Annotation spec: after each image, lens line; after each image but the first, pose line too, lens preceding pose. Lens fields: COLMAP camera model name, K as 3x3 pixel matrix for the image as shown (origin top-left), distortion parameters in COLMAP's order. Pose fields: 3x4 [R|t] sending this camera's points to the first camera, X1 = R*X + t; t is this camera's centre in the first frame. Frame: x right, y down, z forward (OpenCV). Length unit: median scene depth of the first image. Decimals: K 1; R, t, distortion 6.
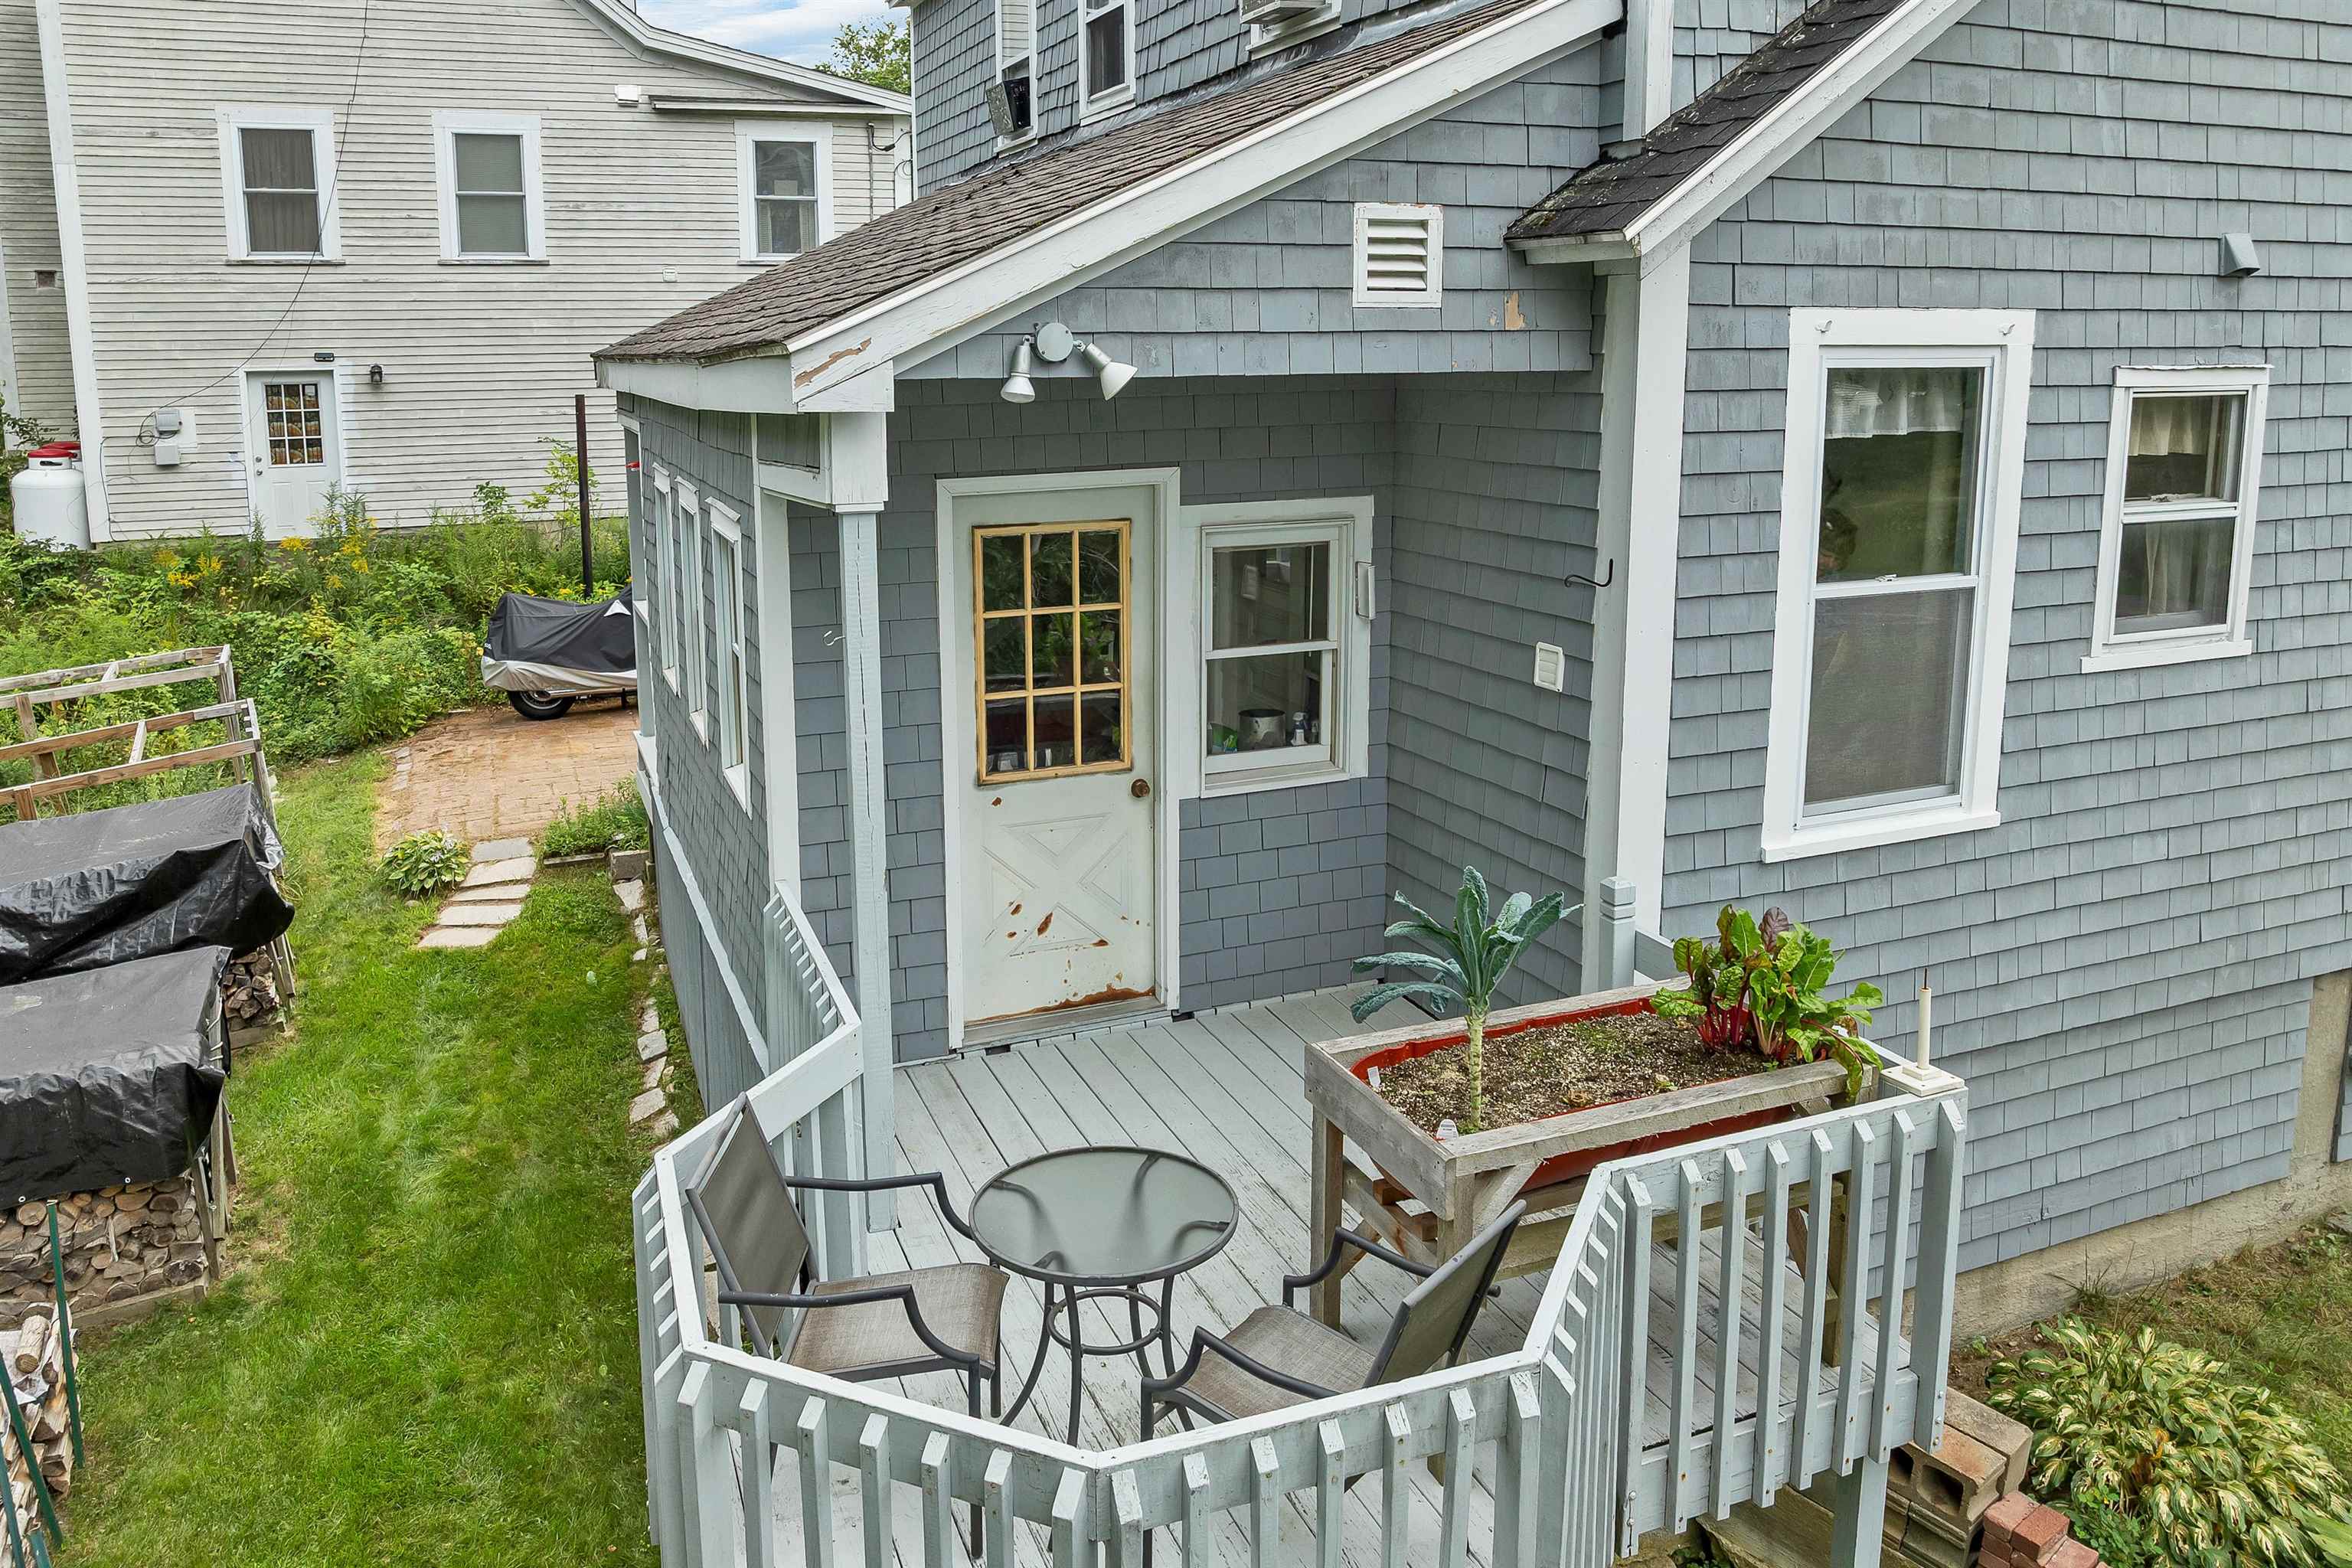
lens RADIAL K [[1658.1, 0, 1173.8], [0, 1658.1, 636.2], [0, 0, 1]] dist [-0.001347, -0.069664]
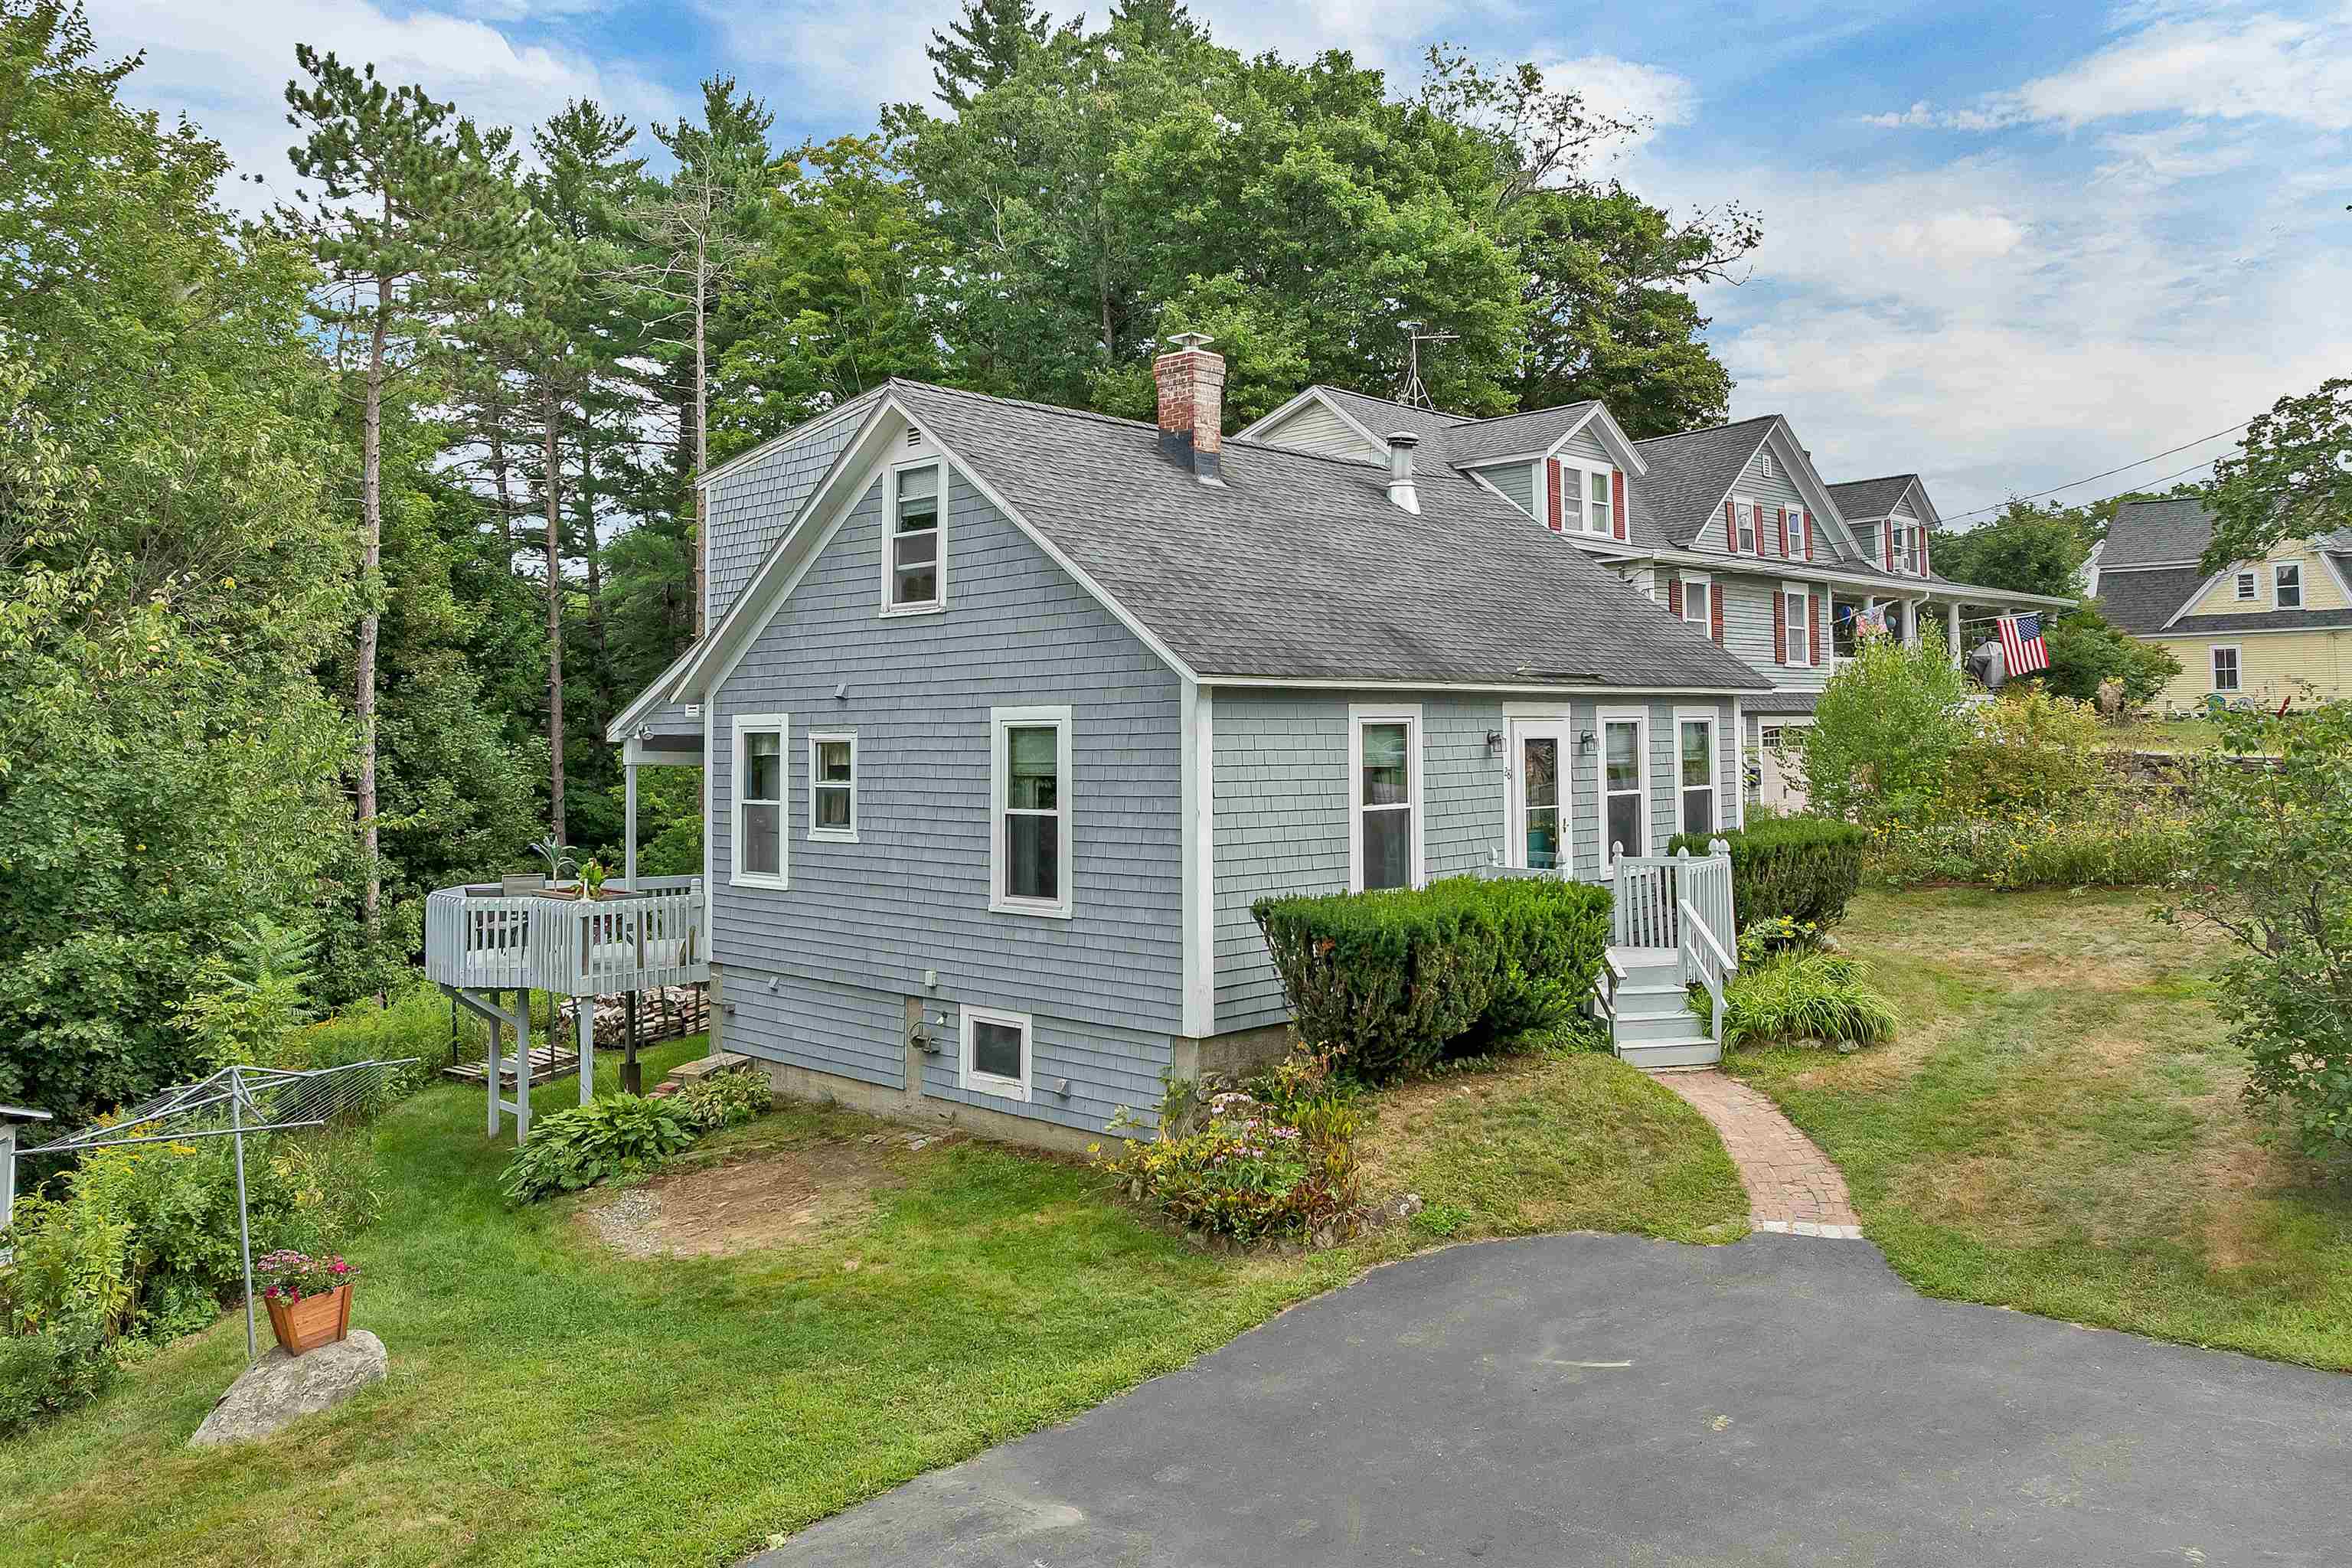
lens RADIAL K [[1733.3, 0, 1174.5], [0, 1733.3, 632.7], [0, 0, 1]] dist [-0.012847, -0.045135]
pose [[0.411883, -0.048424, -0.909949, 3.799200], [-0.144577, 0.982465, -0.117725, -0.073525], [0.899694, 0.180047, 0.397660, 0.350381]]
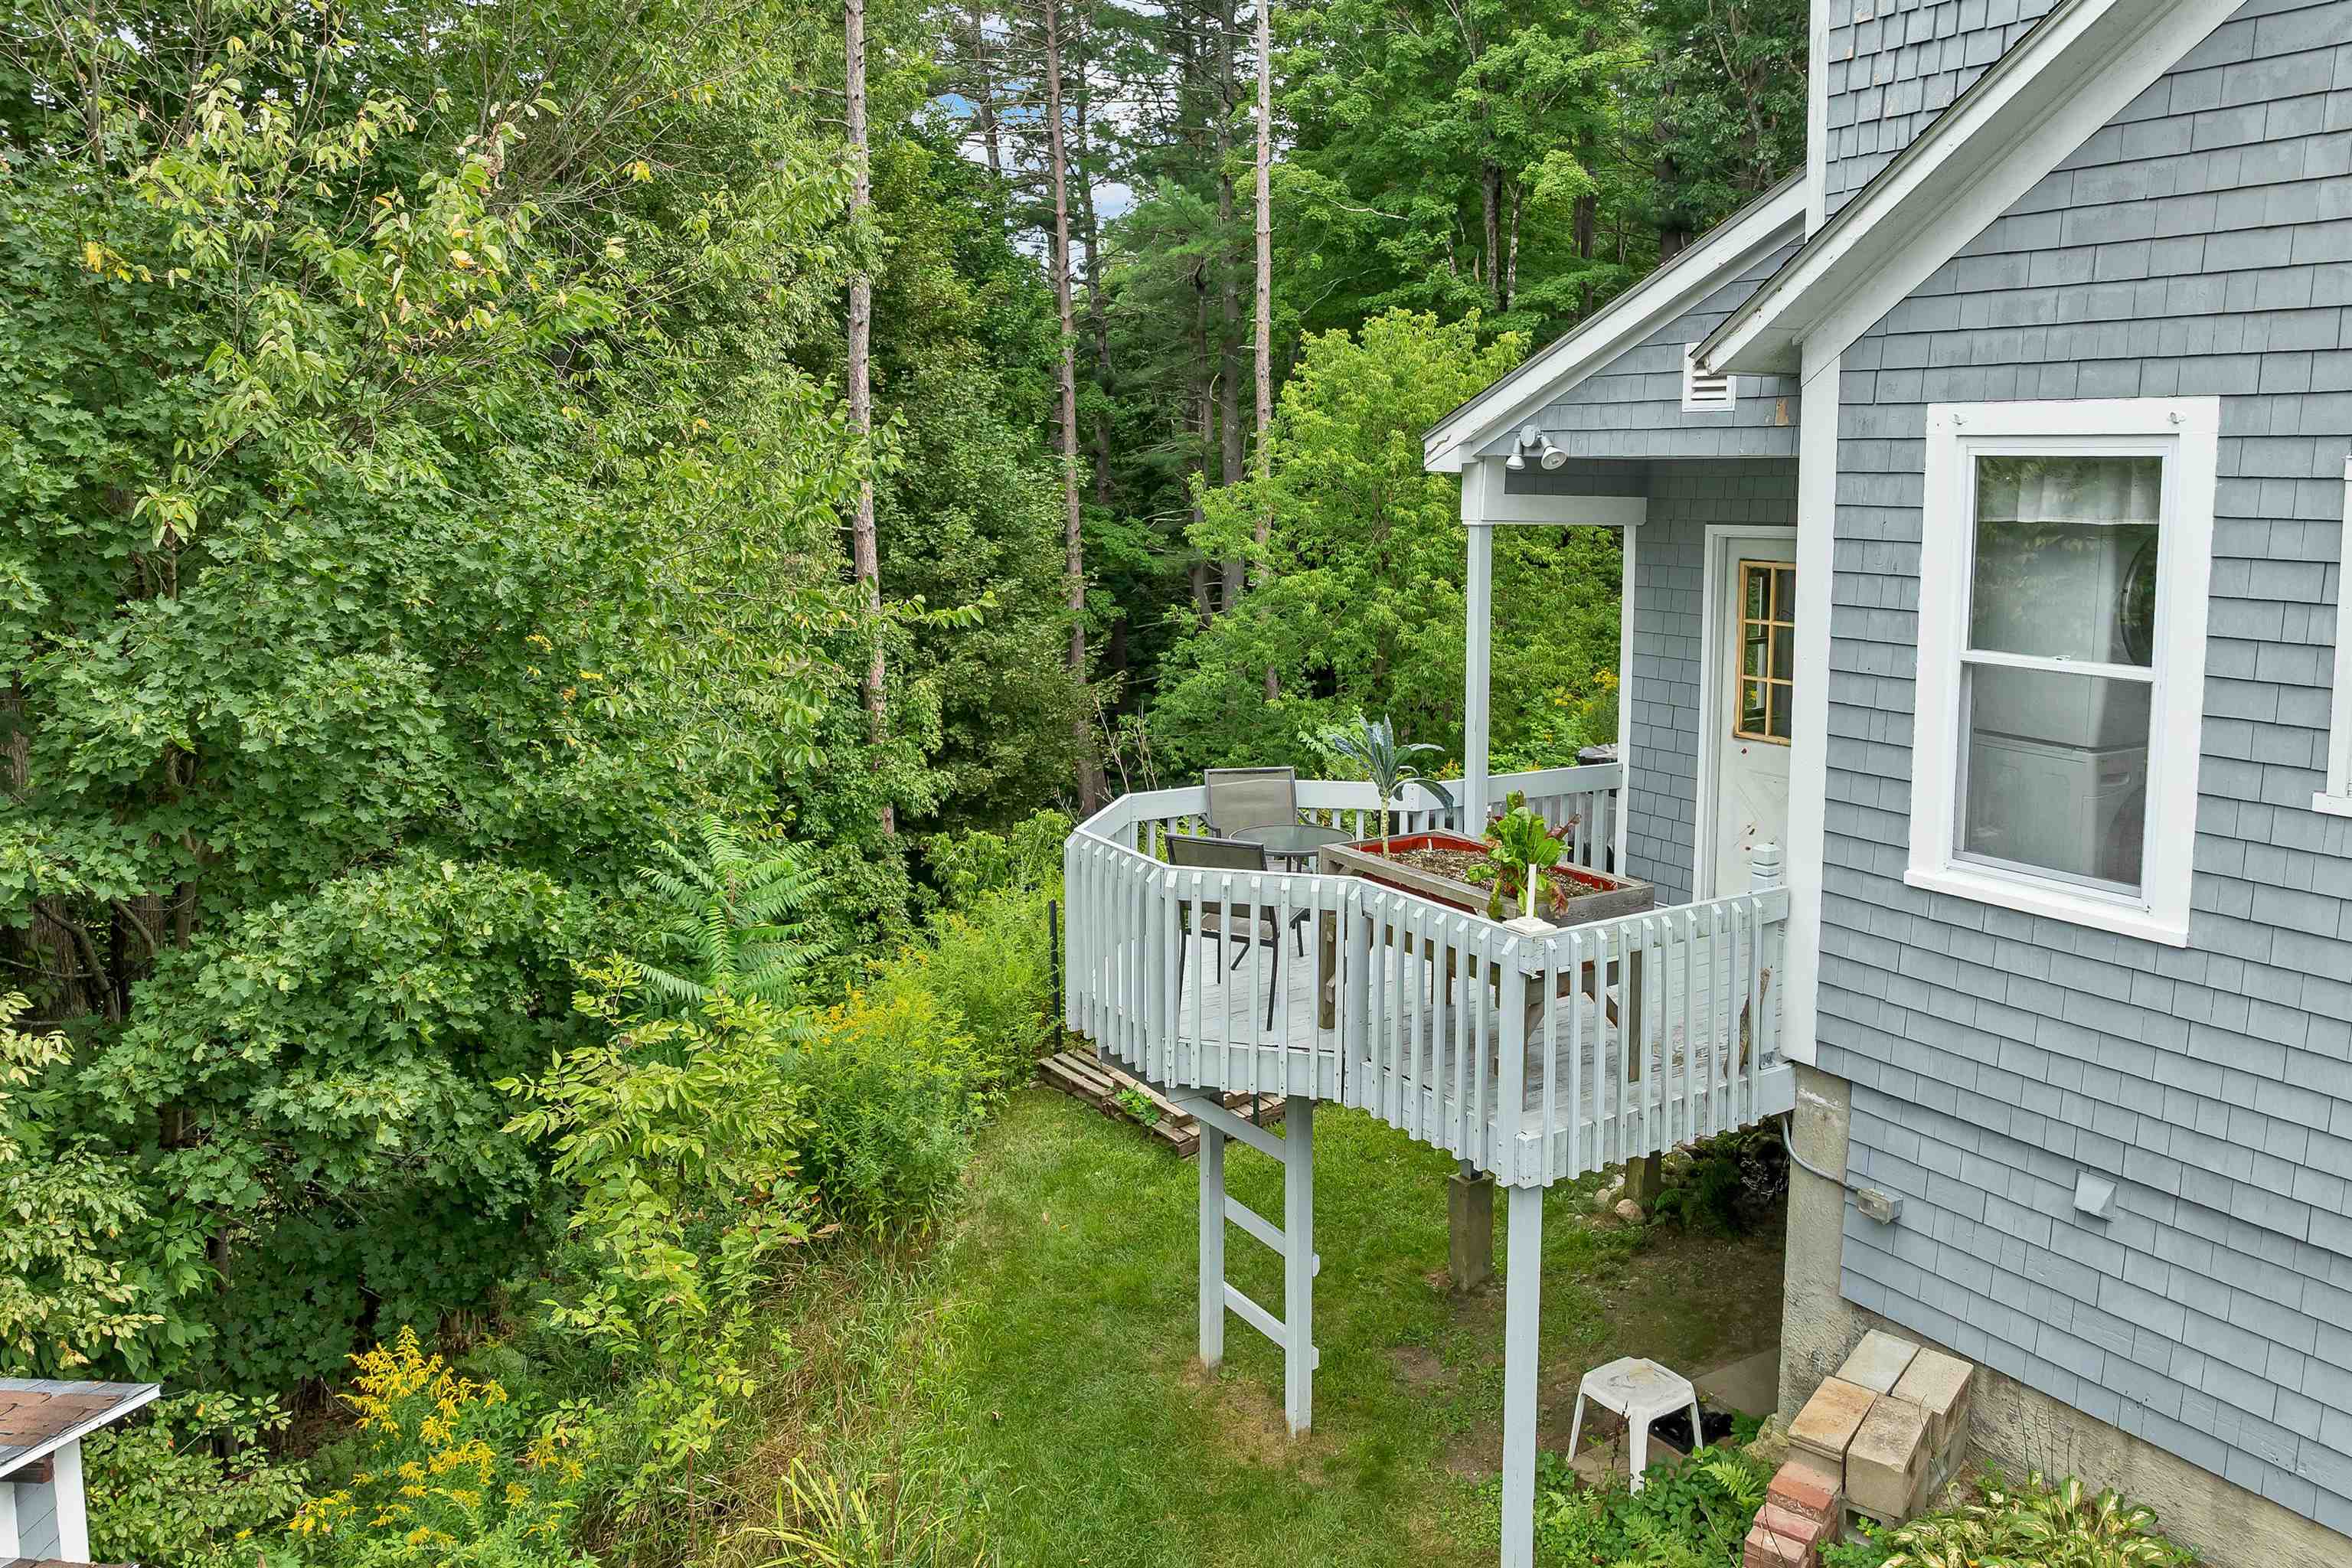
lens RADIAL K [[1734.5, 0, 1178.5], [0, 1734.5, 649.7], [0, 0, 1]] dist [-0.001780, -0.053045]
pose [[0.178920, 0.118178, -0.976740, 1.415686], [-0.160548, 0.982960, 0.089521, -0.048887], [0.970676, 0.140797, 0.194845, 0.254117]]
